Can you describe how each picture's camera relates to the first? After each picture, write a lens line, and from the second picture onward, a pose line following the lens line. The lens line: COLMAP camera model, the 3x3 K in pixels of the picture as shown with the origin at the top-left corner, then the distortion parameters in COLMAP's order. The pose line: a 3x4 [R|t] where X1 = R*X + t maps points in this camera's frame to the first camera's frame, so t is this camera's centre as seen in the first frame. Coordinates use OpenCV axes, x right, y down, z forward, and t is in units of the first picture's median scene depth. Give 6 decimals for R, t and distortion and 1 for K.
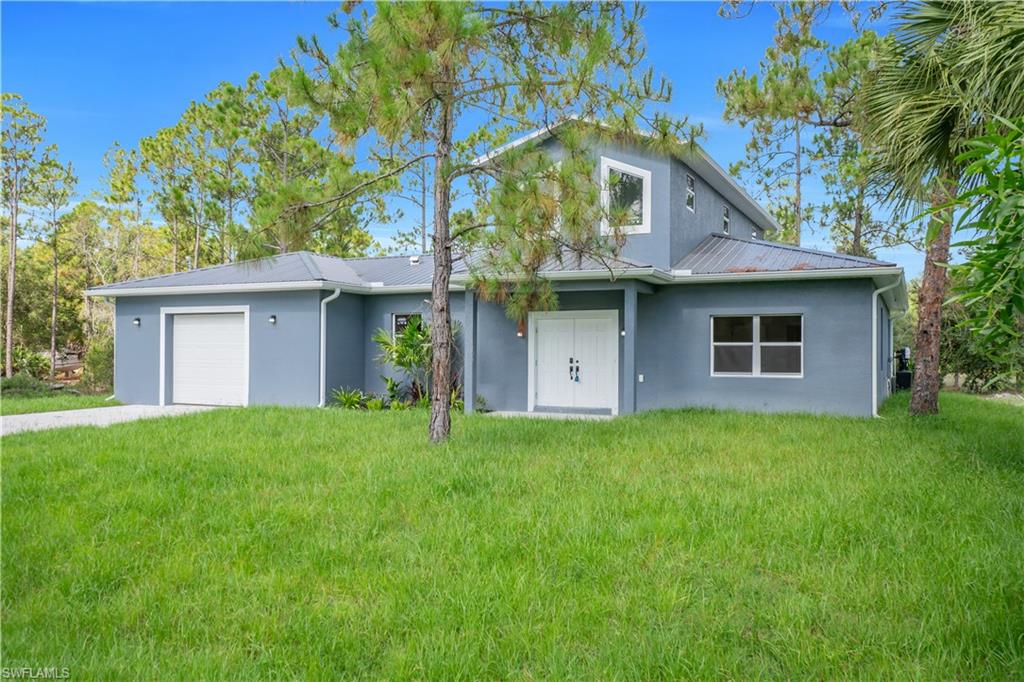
lens RADIAL K [[845.4, 0, 512.0], [0, 845.4, 341.0], [0, 0, 1]] dist [0.052288, 0.012179]
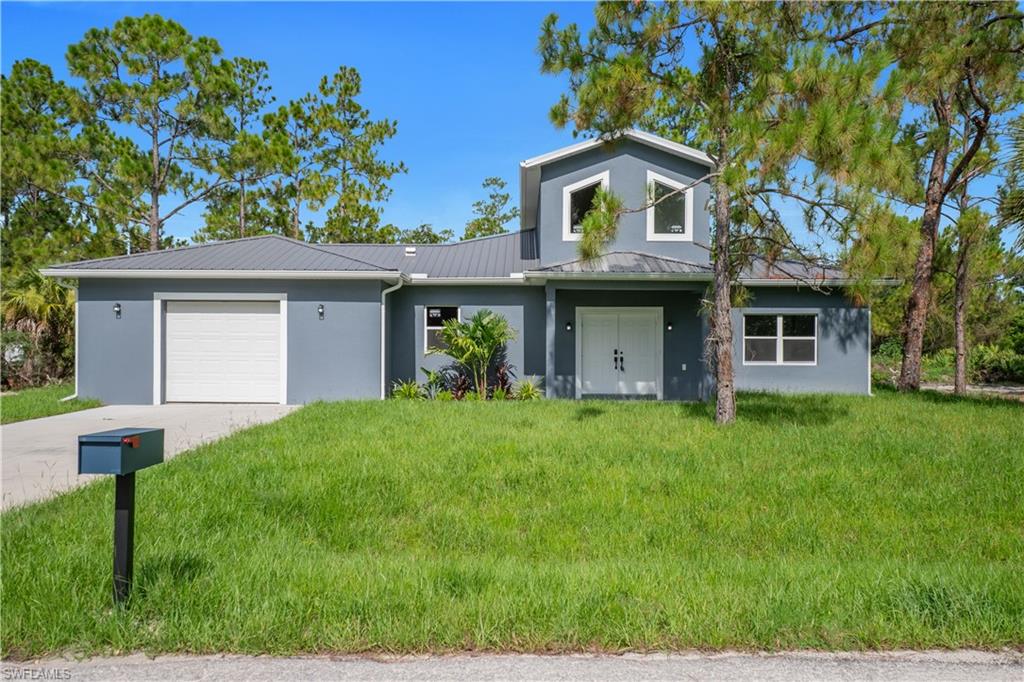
lens RADIAL K [[845.4, 0, 512.0], [0, 845.4, 341.0], [0, 0, 1]] dist [0.052288, 0.012179]
pose [[0.899490, -0.001824, 0.436938, -0.547741], [-0.008005, 0.999755, 0.020654, -0.013015], [-0.436869, -0.022076, 0.899254, 0.063523]]
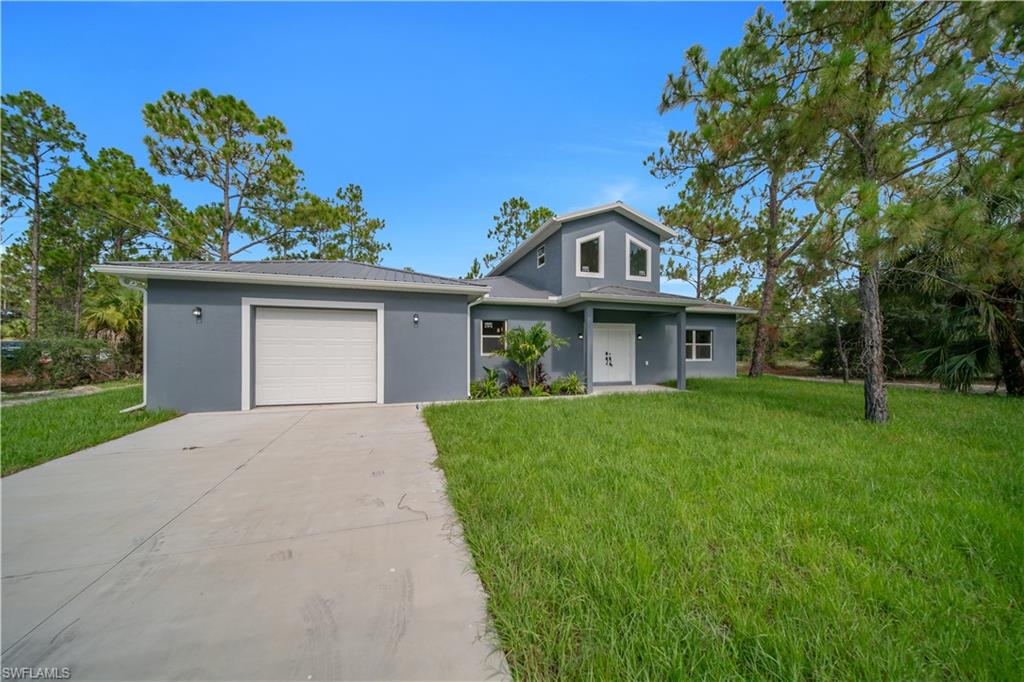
lens RADIAL K [[353.5, 0, 515.0], [0, 353.5, 347.2], [0, 0, 1]] dist [0.000193, -0.000032]
pose [[0.715199, -0.003050, 0.698914, -0.548634], [-0.014247, 0.999719, 0.018942, 0.000645], [-0.698776, -0.023505, 0.714954, 0.646309]]
